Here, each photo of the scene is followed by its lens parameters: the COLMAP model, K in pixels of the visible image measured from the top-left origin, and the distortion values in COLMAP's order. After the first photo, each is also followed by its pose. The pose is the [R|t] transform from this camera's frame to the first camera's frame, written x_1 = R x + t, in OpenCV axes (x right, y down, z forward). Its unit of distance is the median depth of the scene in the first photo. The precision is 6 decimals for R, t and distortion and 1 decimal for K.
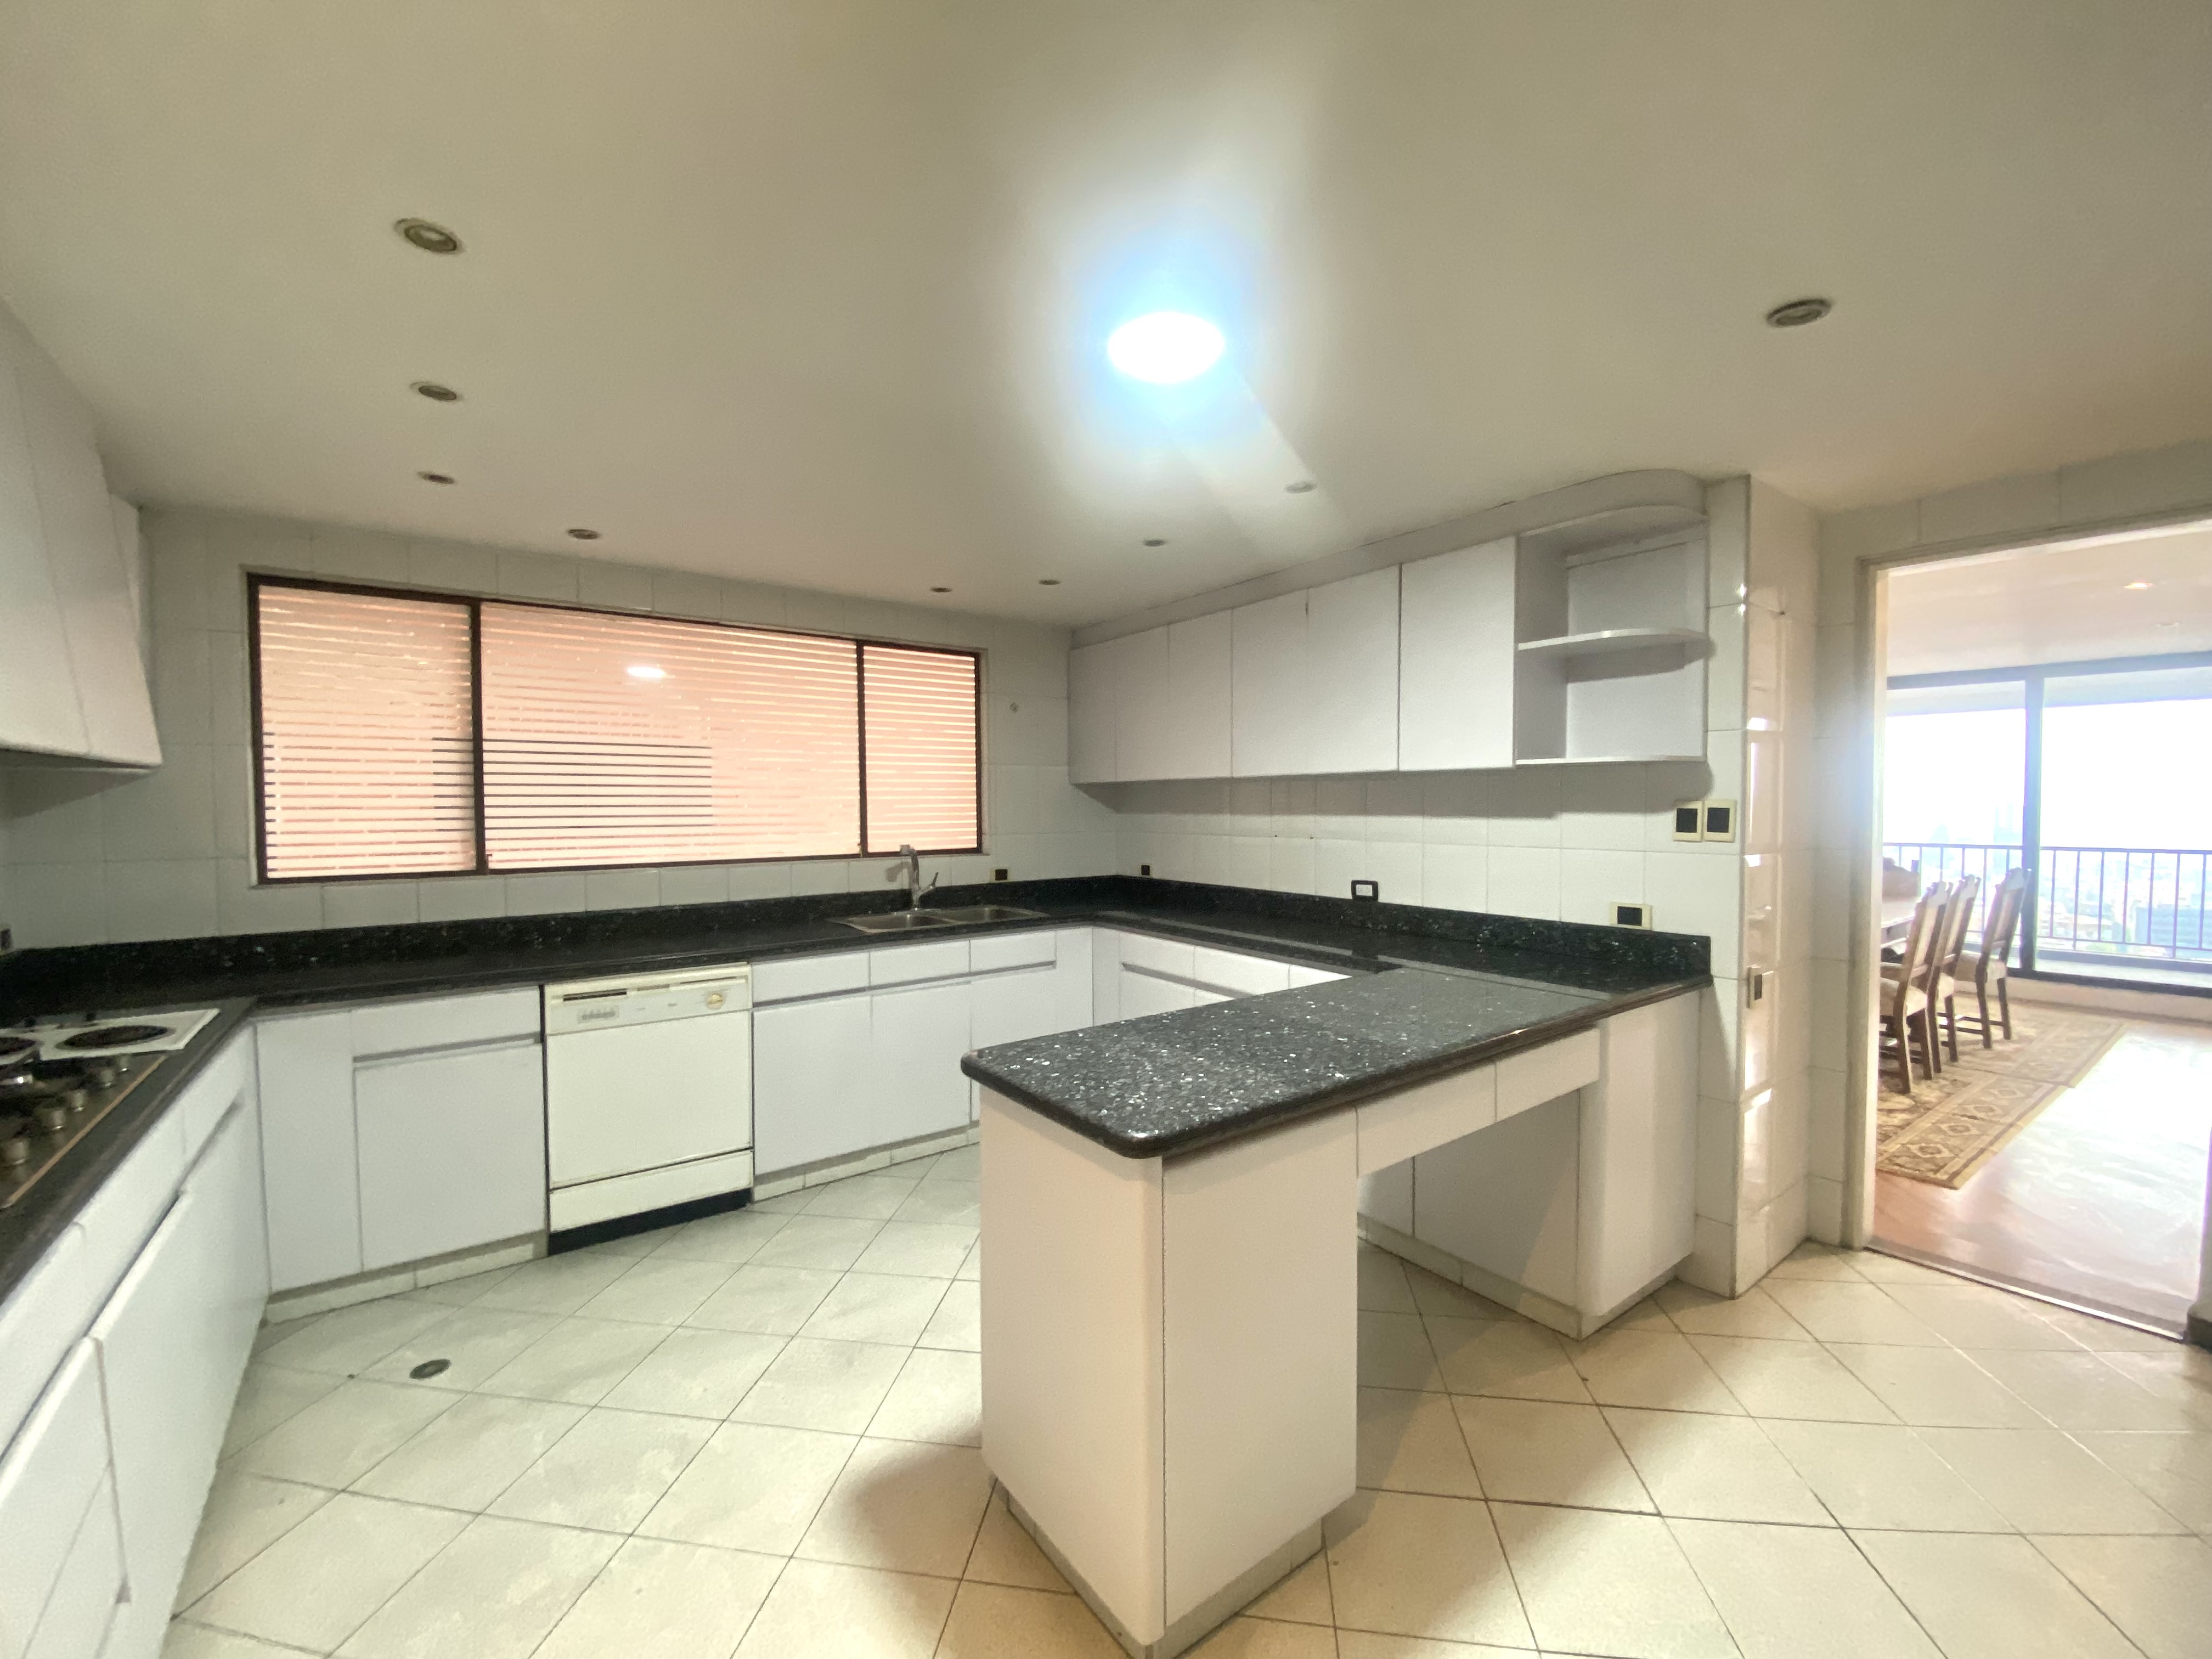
lens RADIAL K [[903.8, 0, 1104.5], [0, 903.8, 837.0], [0, 0, 1]] dist [-0.000325, -0.001924]
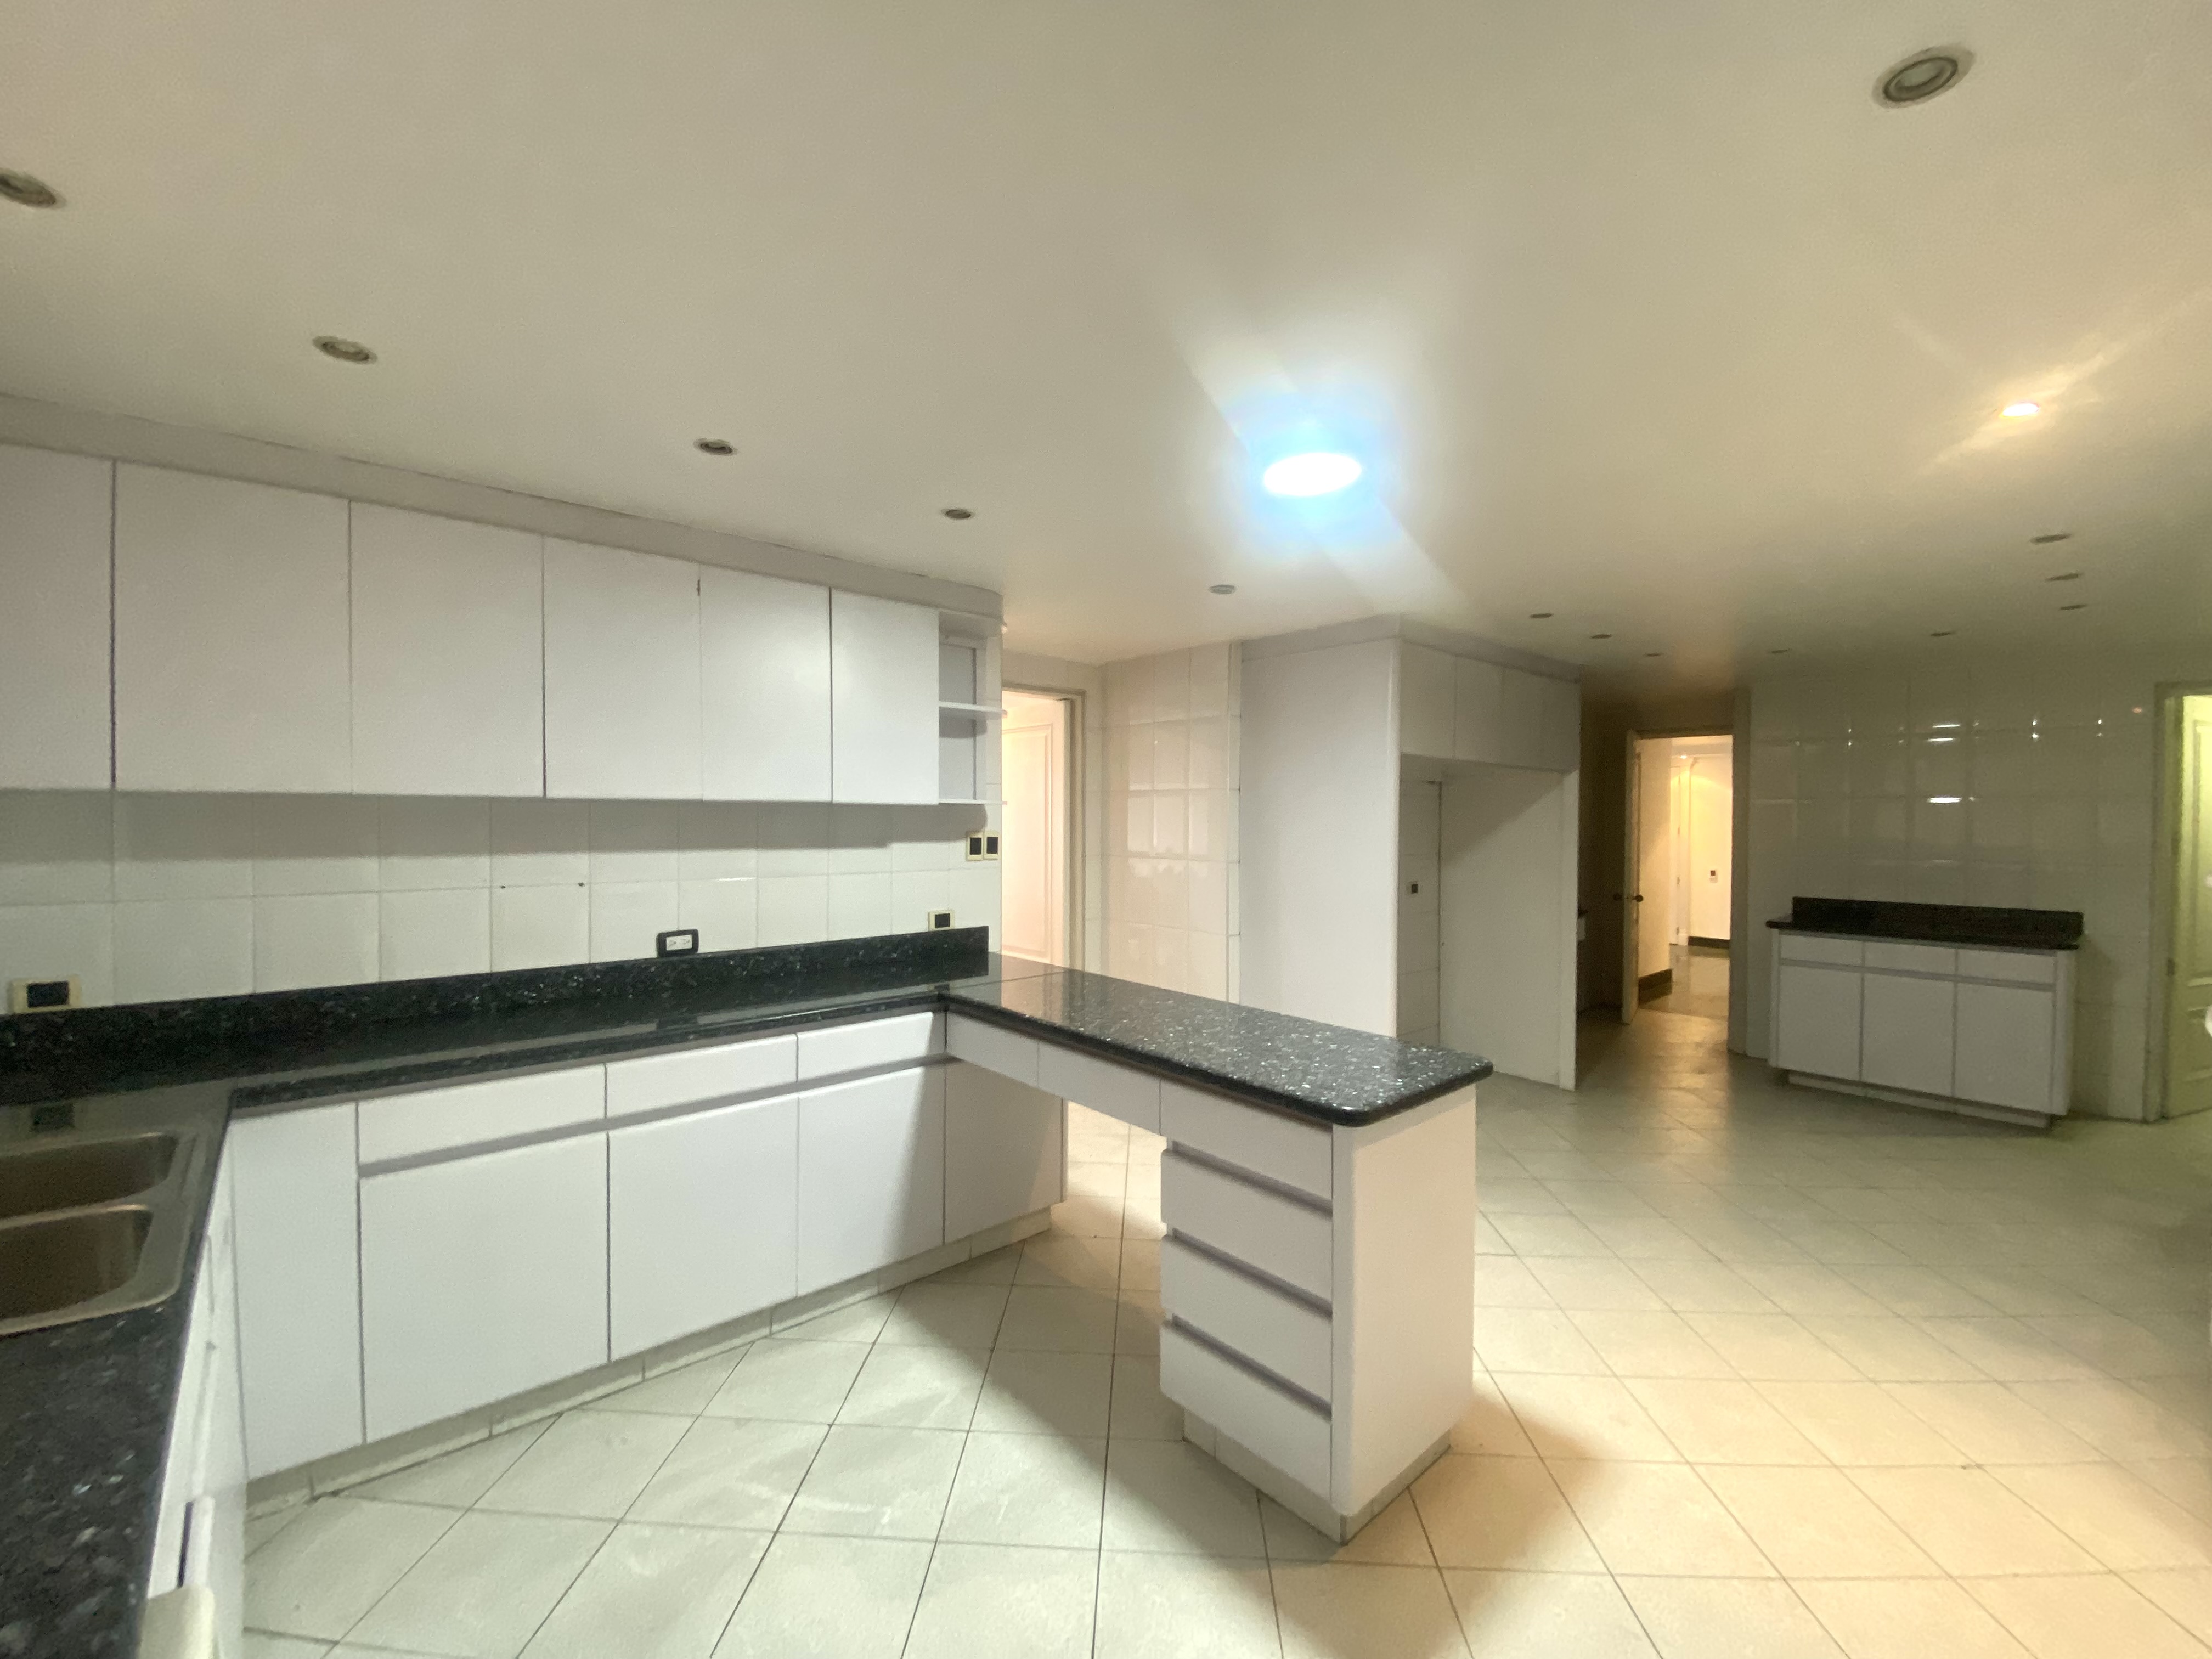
lens RADIAL K [[903.8, 0, 1102.2], [0, 903.8, 827.9], [0, 0, 1]] dist [-0.000325, -0.001924]
pose [[-0.131948, 0.001001, 0.991256, -0.660719], [0.038714, 0.999242, 0.004145, -0.038240], [-0.990500, 0.038922, -0.131887, 0.837862]]
